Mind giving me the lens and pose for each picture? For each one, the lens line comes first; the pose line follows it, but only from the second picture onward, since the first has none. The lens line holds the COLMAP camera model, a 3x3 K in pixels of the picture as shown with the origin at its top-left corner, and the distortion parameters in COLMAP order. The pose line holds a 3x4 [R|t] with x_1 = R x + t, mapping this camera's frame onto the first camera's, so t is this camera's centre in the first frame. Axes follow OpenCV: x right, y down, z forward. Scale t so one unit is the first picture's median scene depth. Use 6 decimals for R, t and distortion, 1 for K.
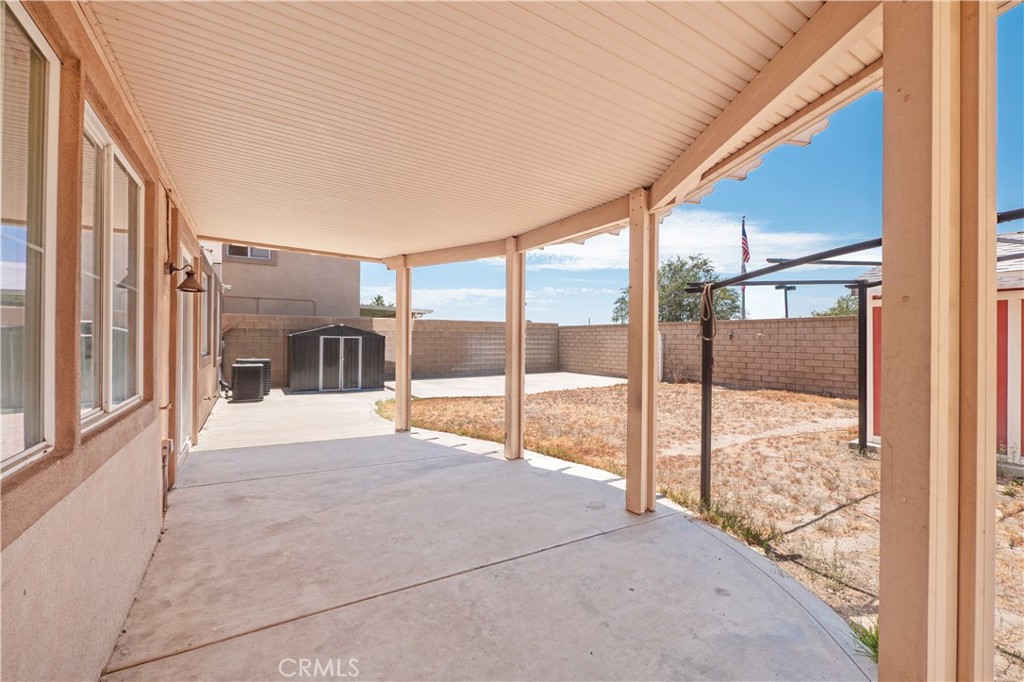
lens RADIAL K [[429.3, 0, 513.8], [0, 429.3, 340.0], [0, 0, 1]] dist [-0.006808, -0.000033]
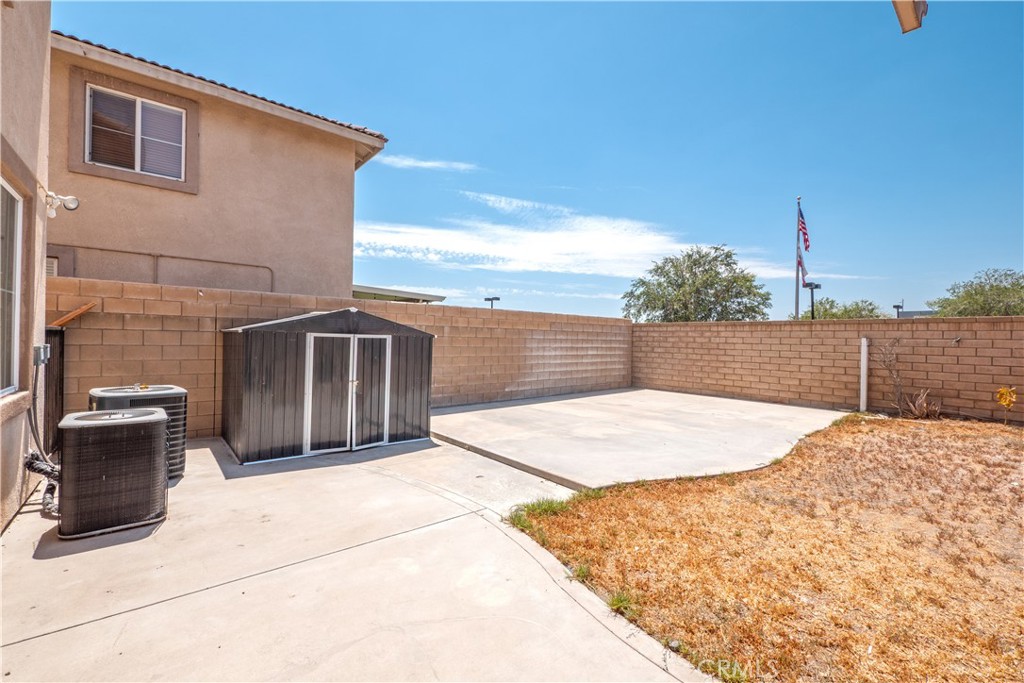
lens RADIAL K [[429.3, 0, 511.7], [0, 429.3, 341.2], [0, 0, 1]] dist [-0.006808, -0.000033]
pose [[0.988875, 0.012621, 0.148211, -0.258389], [-0.013483, 0.999897, 0.004818, -0.004816], [-0.148135, -0.006762, 0.988944, 0.441736]]
